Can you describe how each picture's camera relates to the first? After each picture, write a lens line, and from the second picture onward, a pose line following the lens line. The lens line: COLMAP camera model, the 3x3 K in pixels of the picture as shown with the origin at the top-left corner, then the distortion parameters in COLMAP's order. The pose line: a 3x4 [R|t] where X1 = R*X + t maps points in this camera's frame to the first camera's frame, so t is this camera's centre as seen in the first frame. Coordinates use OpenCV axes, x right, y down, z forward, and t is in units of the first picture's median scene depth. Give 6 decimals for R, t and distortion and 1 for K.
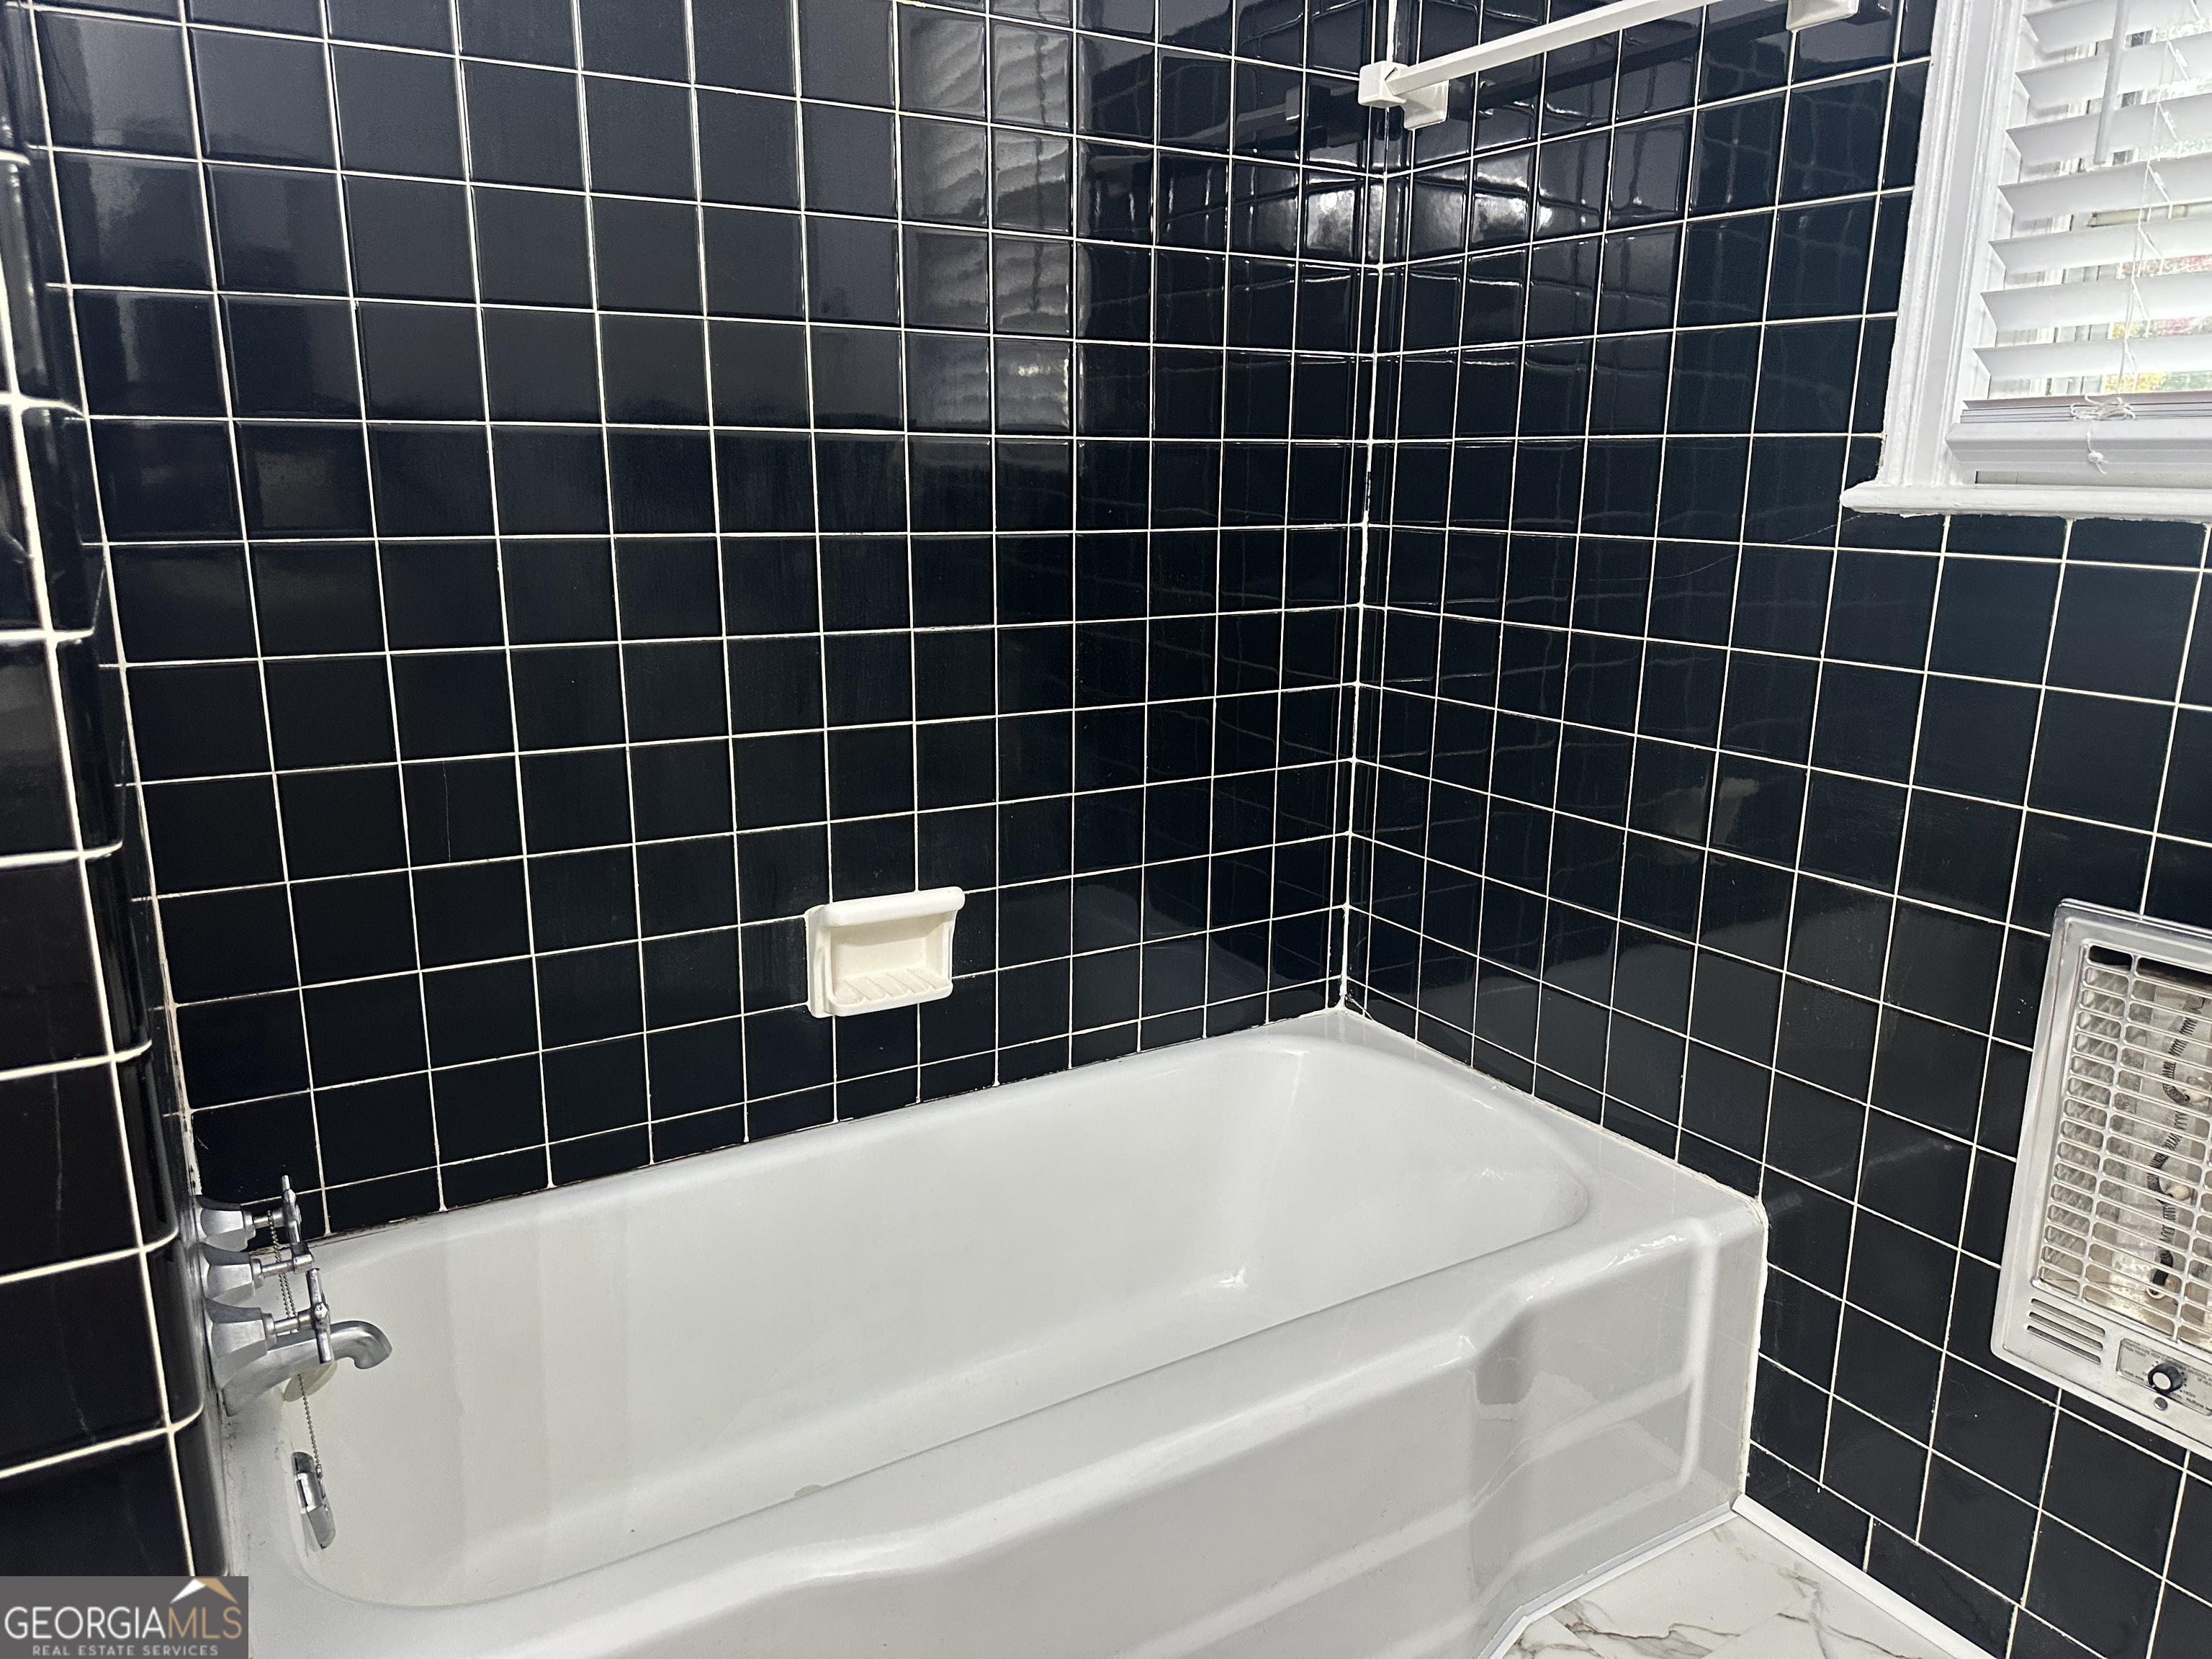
lens RADIAL K [[1553.2, 0, 1107.0], [0, 1553.2, 844.8], [0, 0, 1]] dist [0.049900, -0.054757]
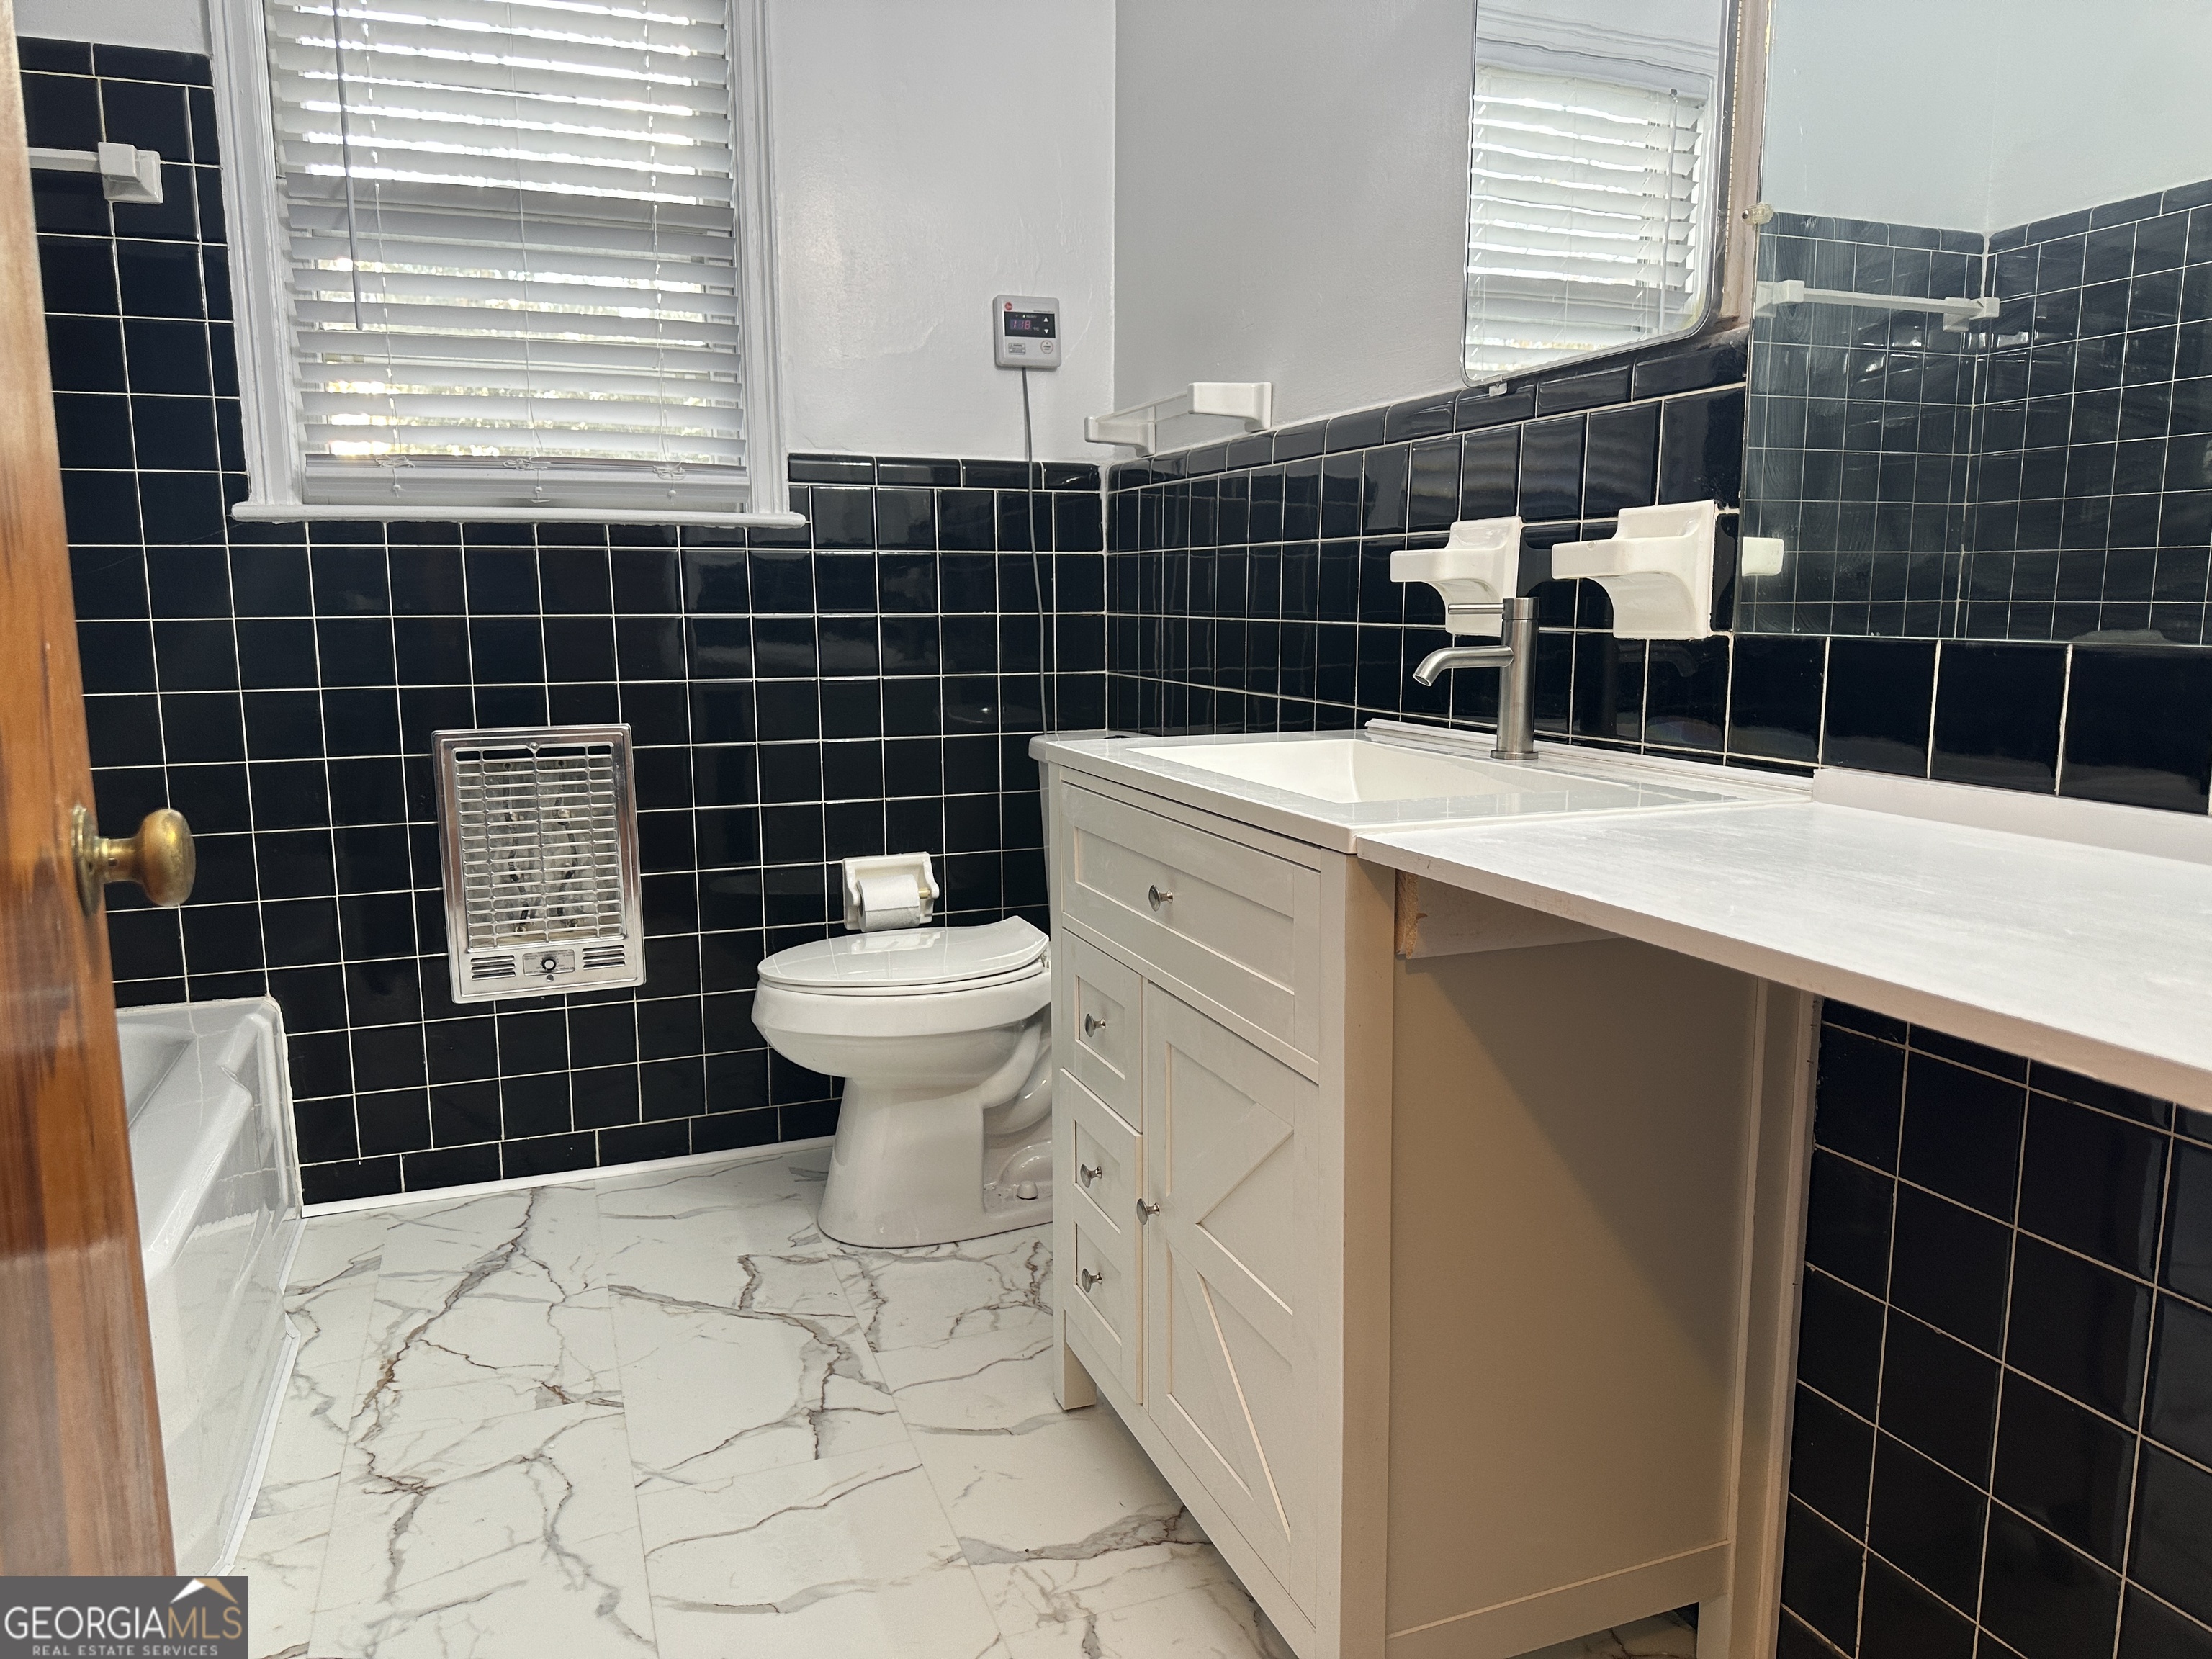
lens RADIAL K [[1553.2, 0, 1108.8], [0, 1553.2, 824.9], [0, 0, 1]] dist [0.049900, -0.054757]
pose [[0.186578, -0.164661, 0.968543, -0.954757], [0.242461, 0.963077, 0.117025, 0.109576], [-0.952051, 0.213000, 0.219613, -0.105721]]
